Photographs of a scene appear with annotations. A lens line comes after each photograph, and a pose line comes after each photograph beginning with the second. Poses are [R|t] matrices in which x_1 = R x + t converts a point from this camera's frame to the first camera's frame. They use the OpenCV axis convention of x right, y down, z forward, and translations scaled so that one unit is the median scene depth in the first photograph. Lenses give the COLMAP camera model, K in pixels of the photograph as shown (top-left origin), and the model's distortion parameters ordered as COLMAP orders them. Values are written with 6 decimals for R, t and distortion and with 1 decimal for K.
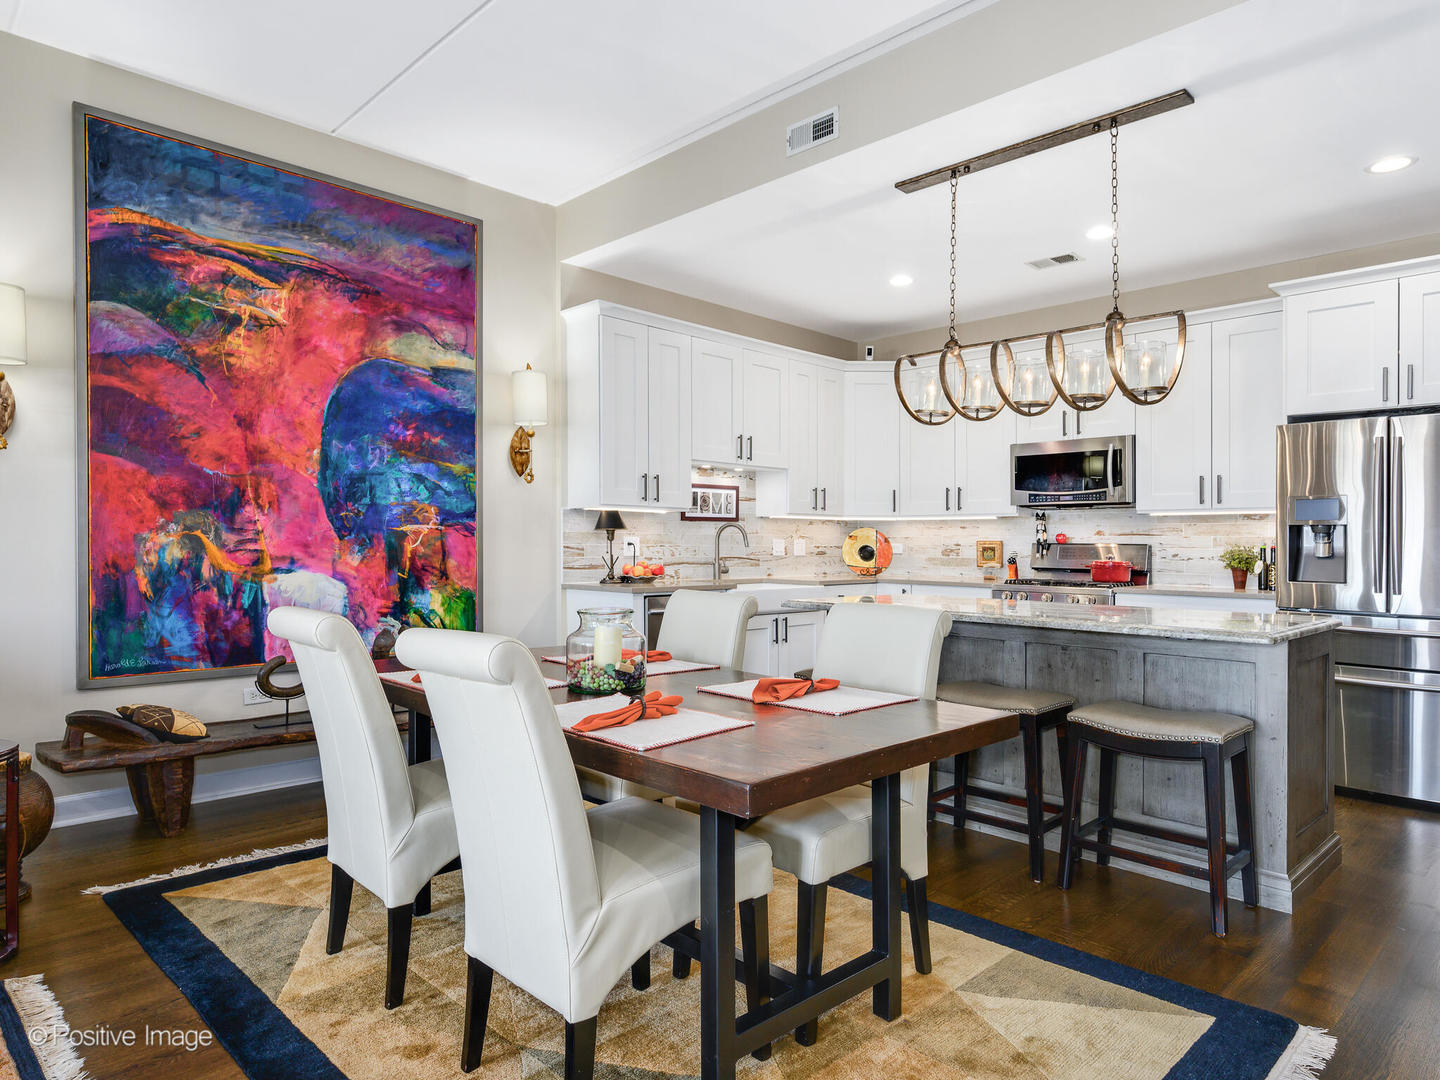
lens RADIAL K [[960.0, 0, 719.8], [0, 960.0, 540.2], [0, 0, 1]] dist [-0.039531, -0.000978]
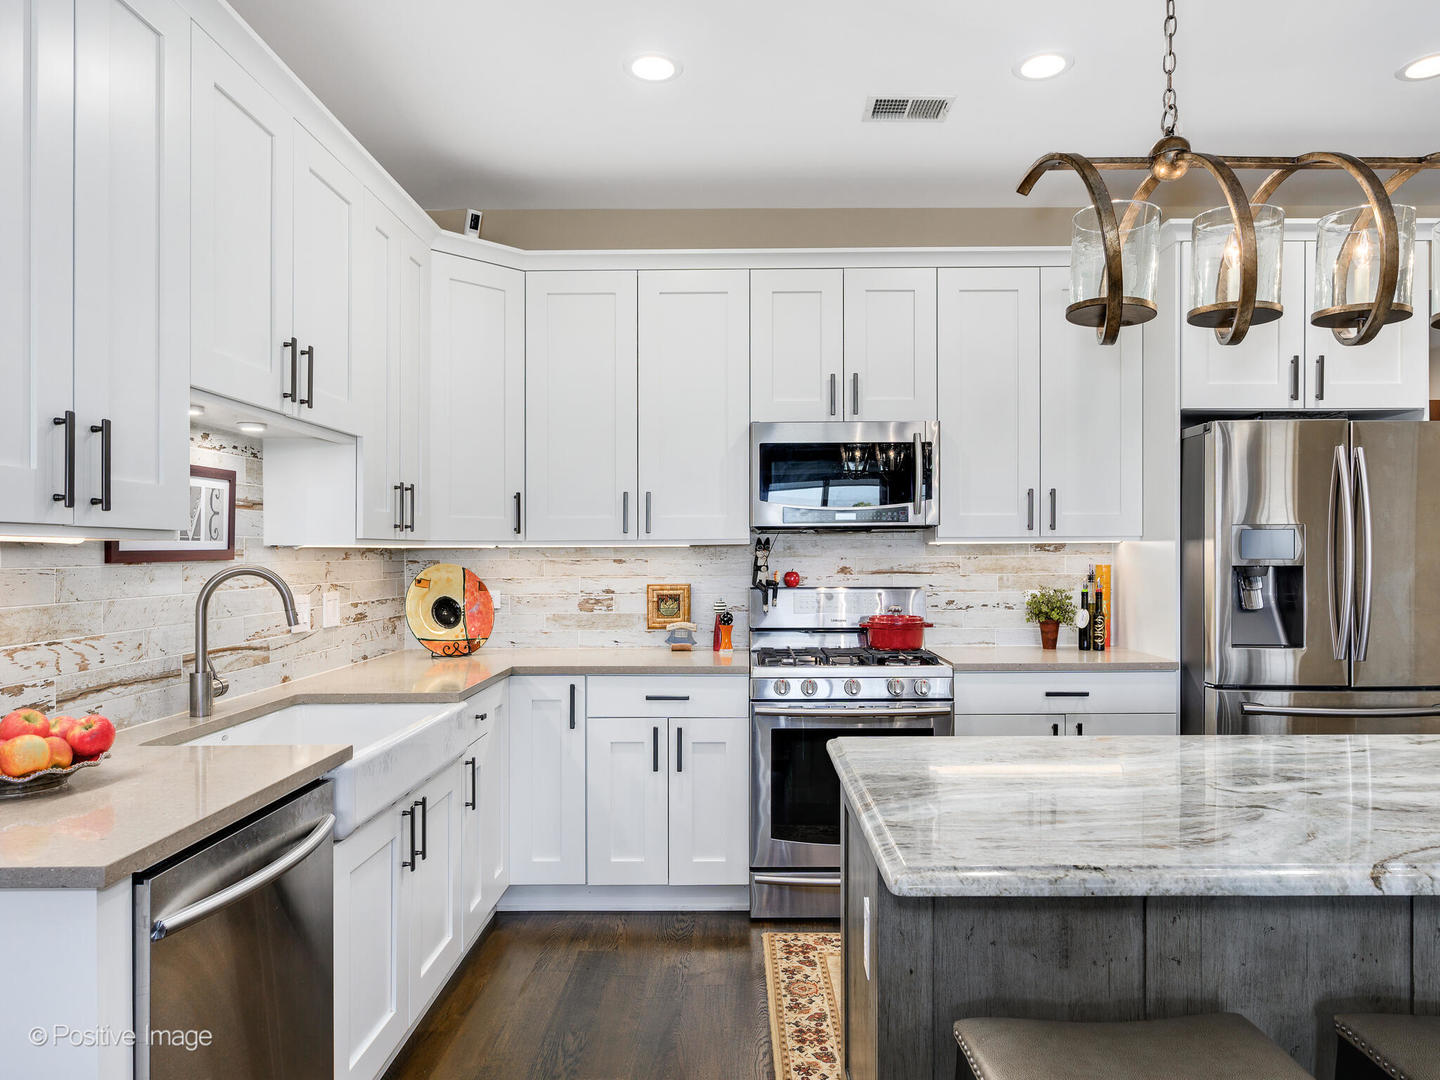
lens RADIAL K [[960.0, 0, 719.8], [0, 960.0, 534.6], [0, 0, 1]] dist [-0.039531, -0.000978]
pose [[0.707222, 0.002512, 0.706987, -0.121675], [0.003926, 0.999964, -0.007480, -0.026900], [-0.706981, 0.008066, 0.707187, 0.593775]]
